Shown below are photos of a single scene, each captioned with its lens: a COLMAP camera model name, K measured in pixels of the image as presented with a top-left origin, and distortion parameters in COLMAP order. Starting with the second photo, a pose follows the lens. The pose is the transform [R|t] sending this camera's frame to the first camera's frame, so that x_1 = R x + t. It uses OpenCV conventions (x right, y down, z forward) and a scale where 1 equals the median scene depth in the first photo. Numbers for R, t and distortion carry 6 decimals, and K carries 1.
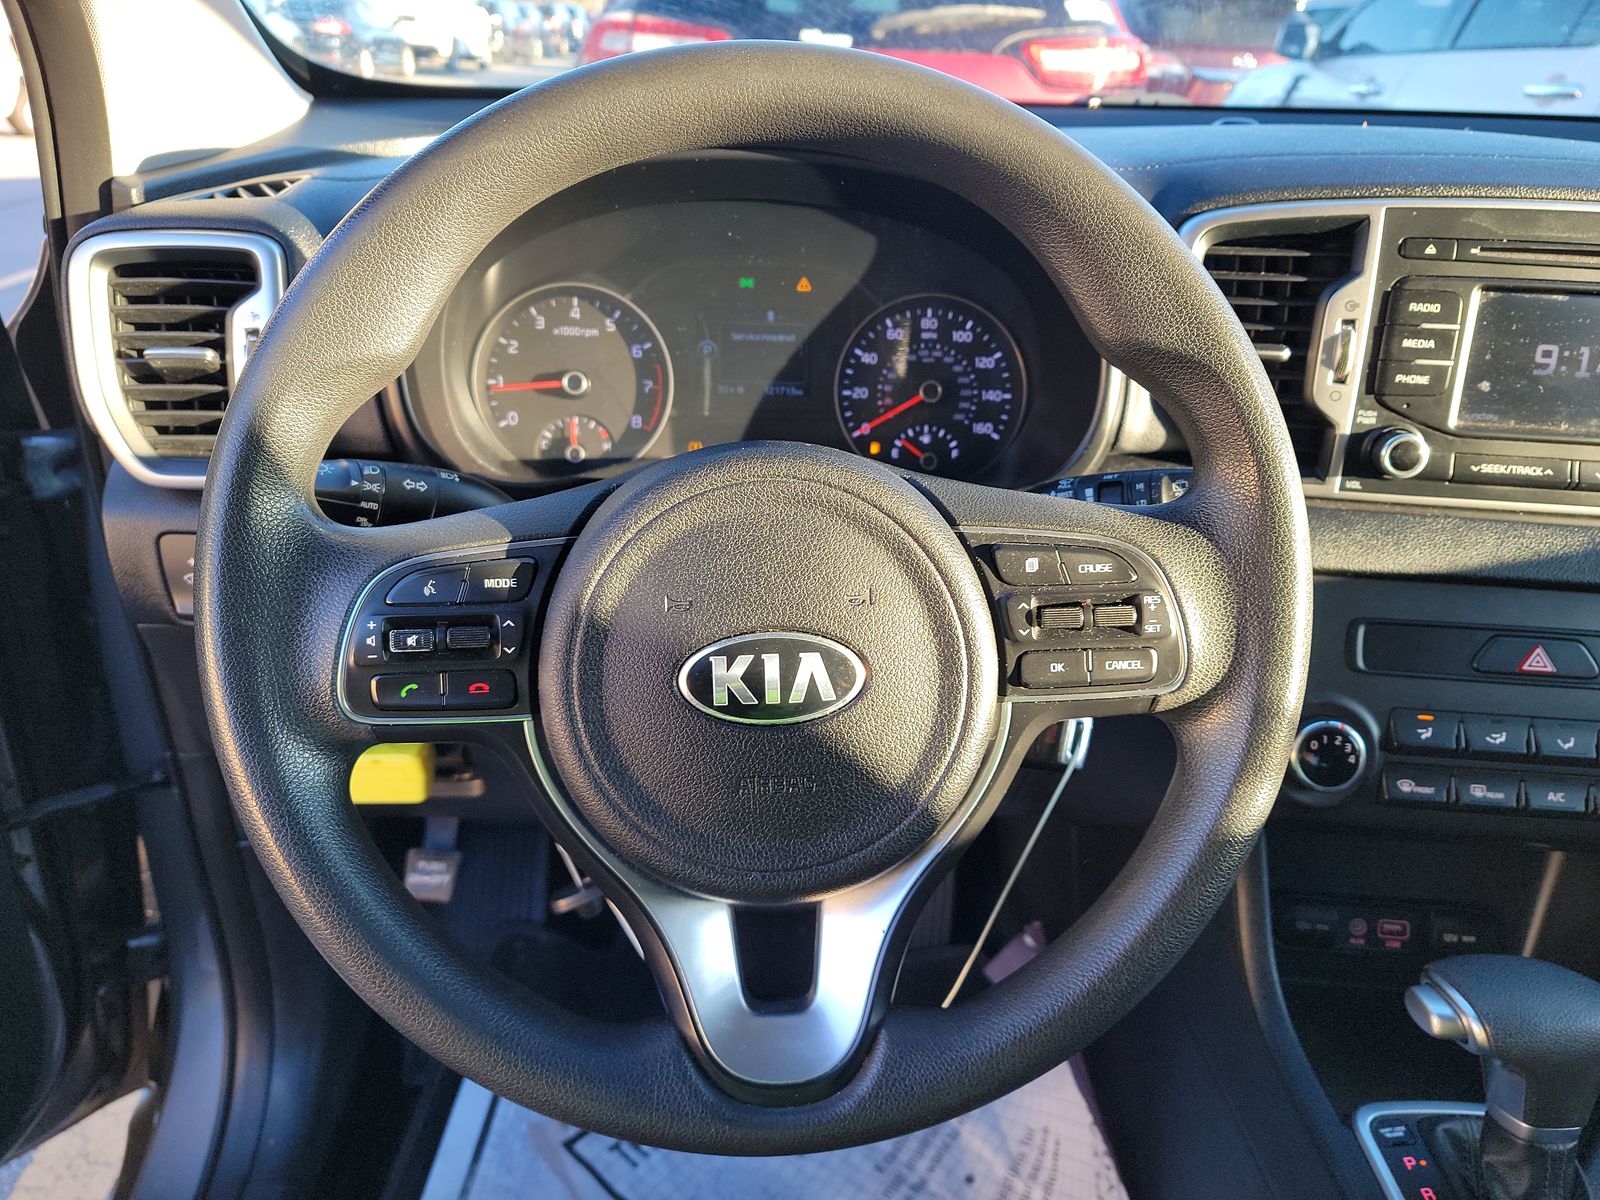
lens RADIAL K [[1165.6, 0, 800.0], [0, 1165.6, 600.0], [0, 0, 1]] dist [0.068267, -0.060143]
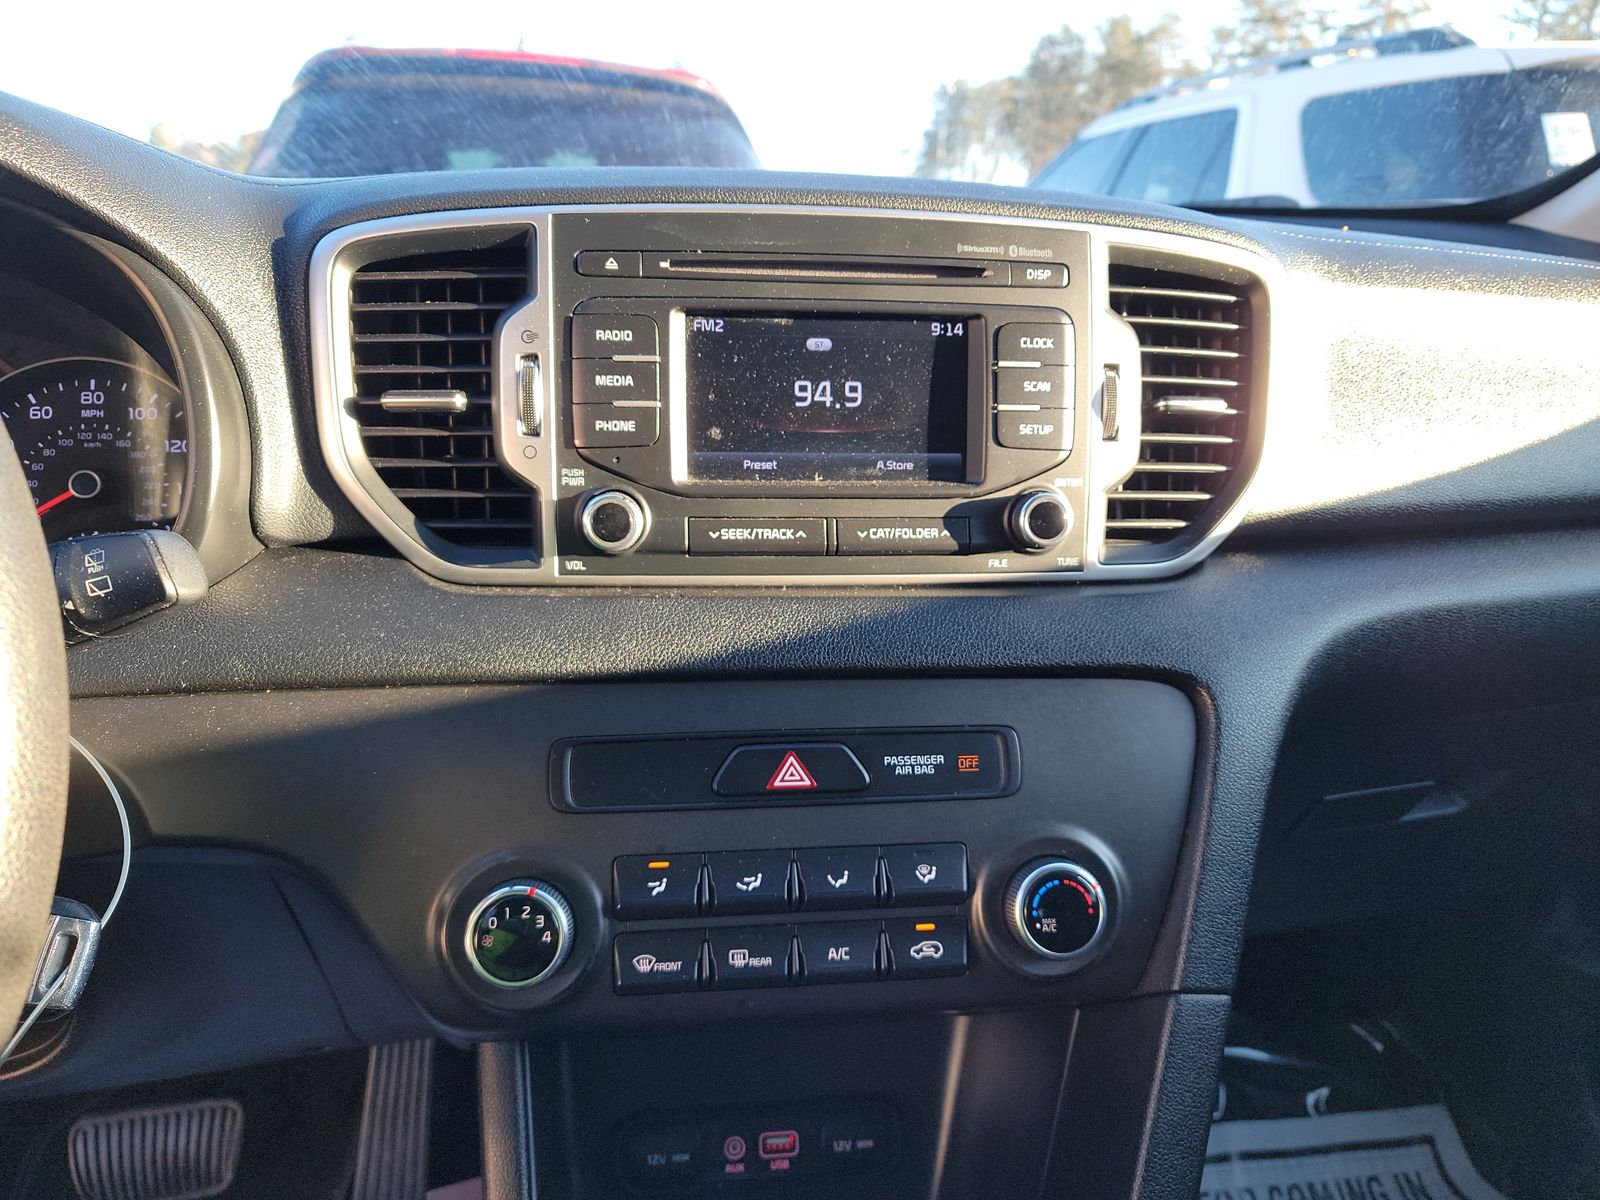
lens RADIAL K [[1165.6, 0, 800.0], [0, 1165.6, 600.0], [0, 0, 1]] dist [0.068267, -0.060143]
pose [[0.981201, -0.065875, 0.181397, 0.487858], [0.091419, 0.986445, -0.136268, 0.043150], [-0.169961, 0.150289, 0.973923, 0.243485]]
